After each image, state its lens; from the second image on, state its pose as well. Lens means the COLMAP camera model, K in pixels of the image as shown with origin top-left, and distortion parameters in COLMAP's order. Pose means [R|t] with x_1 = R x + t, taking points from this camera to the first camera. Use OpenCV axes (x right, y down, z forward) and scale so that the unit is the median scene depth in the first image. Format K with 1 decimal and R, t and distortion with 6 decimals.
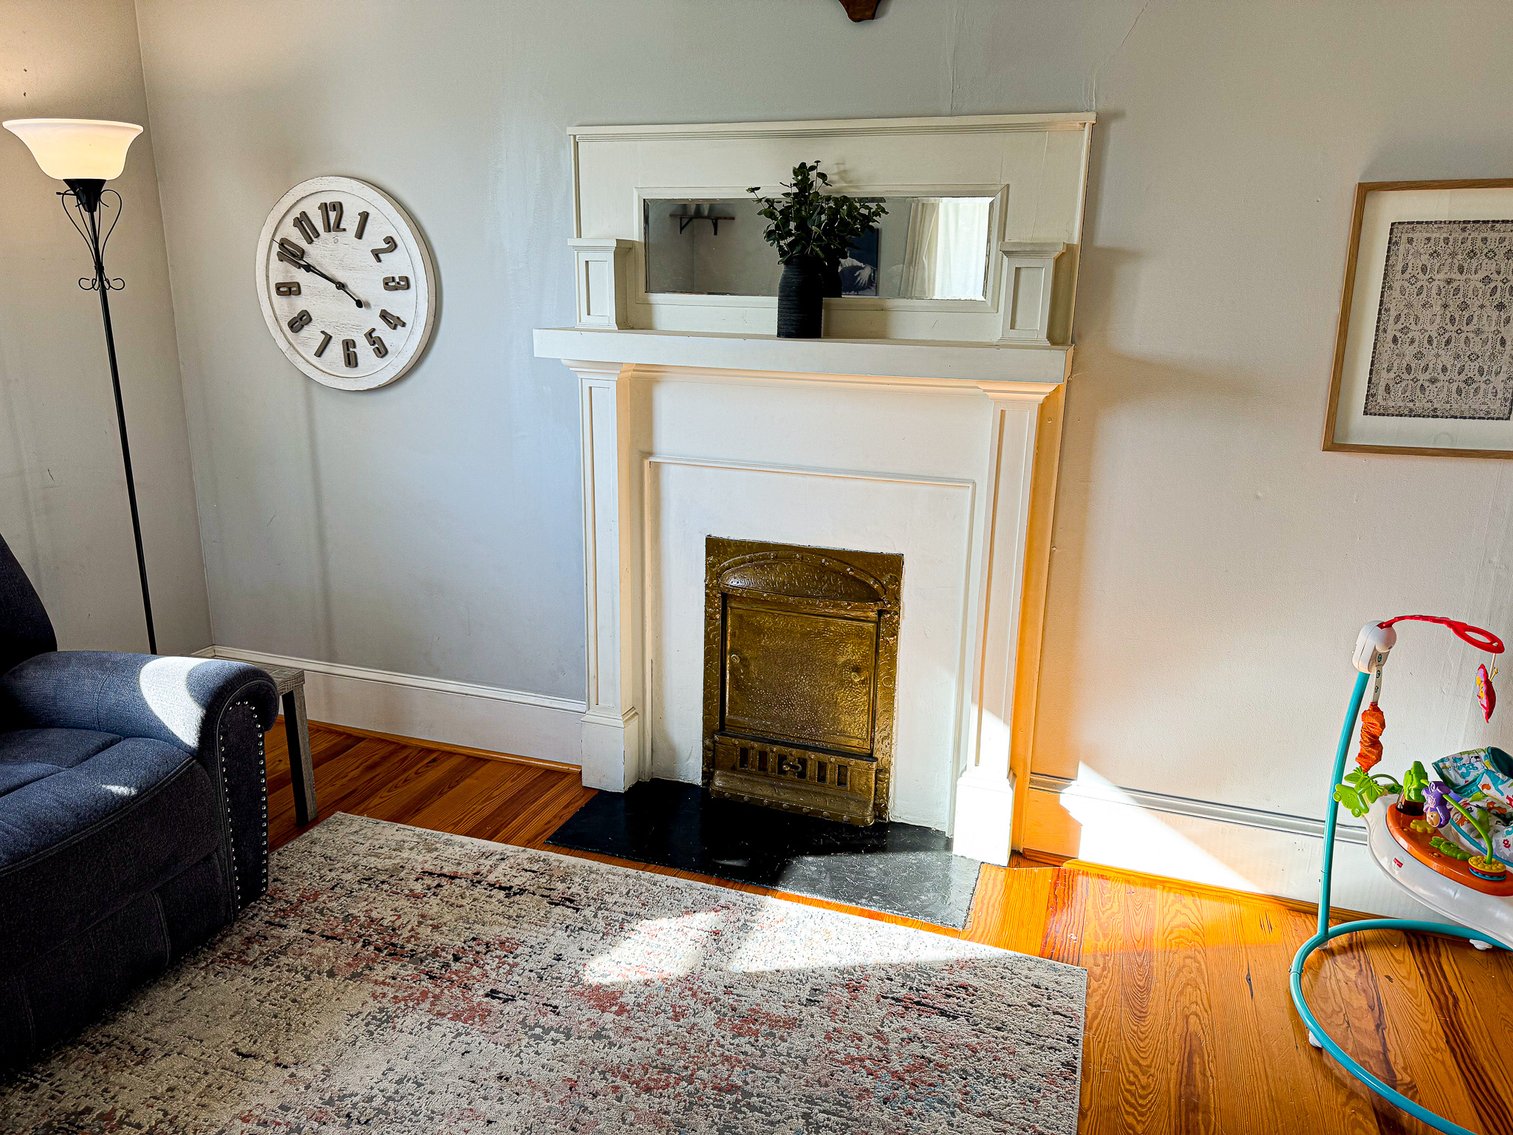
lens RADIAL K [[1069.7, 0, 756.5], [0, 1069.7, 567.5], [0, 0, 1]] dist [0.072231, -0.097335]
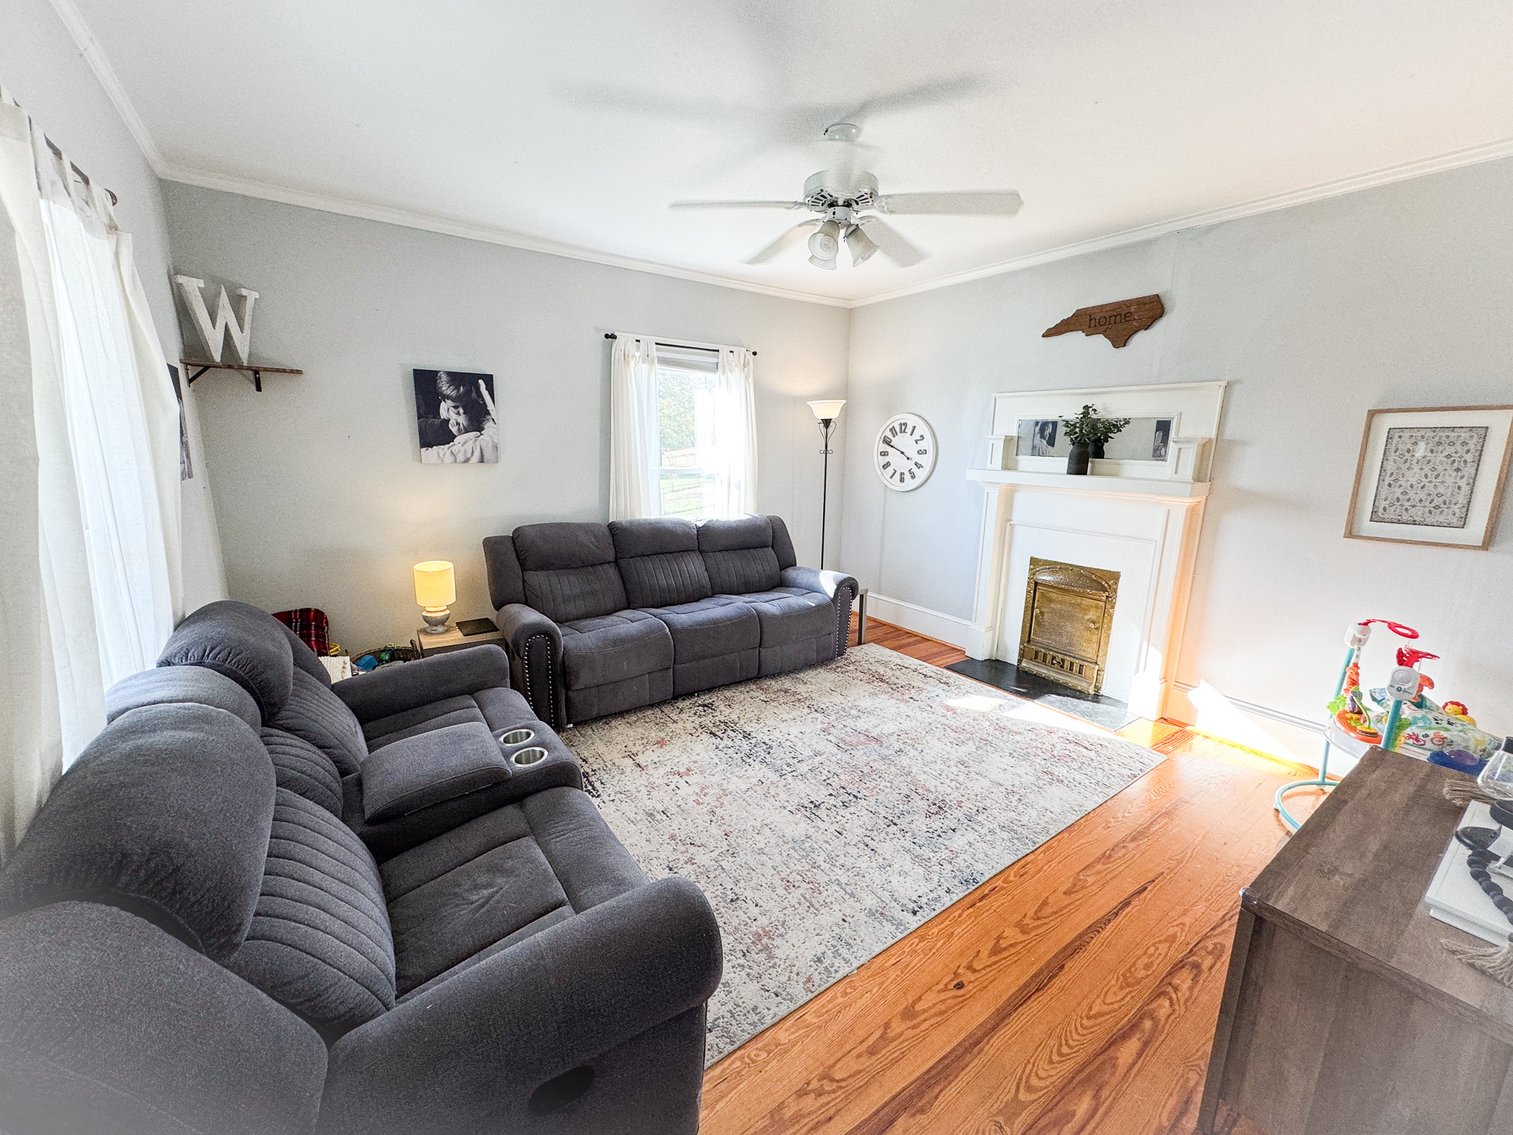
lens RADIAL K [[602.9, 0, 756.5], [0, 602.9, 567.5], [0, 0, 1]] dist [-0.001443, 0.000313]
pose [[0.814722, 0.117297, -0.567864, 0.230681], [-0.152352, 0.988221, -0.014456, 0.111617], [0.559479, 0.098293, 0.822996, -0.460954]]
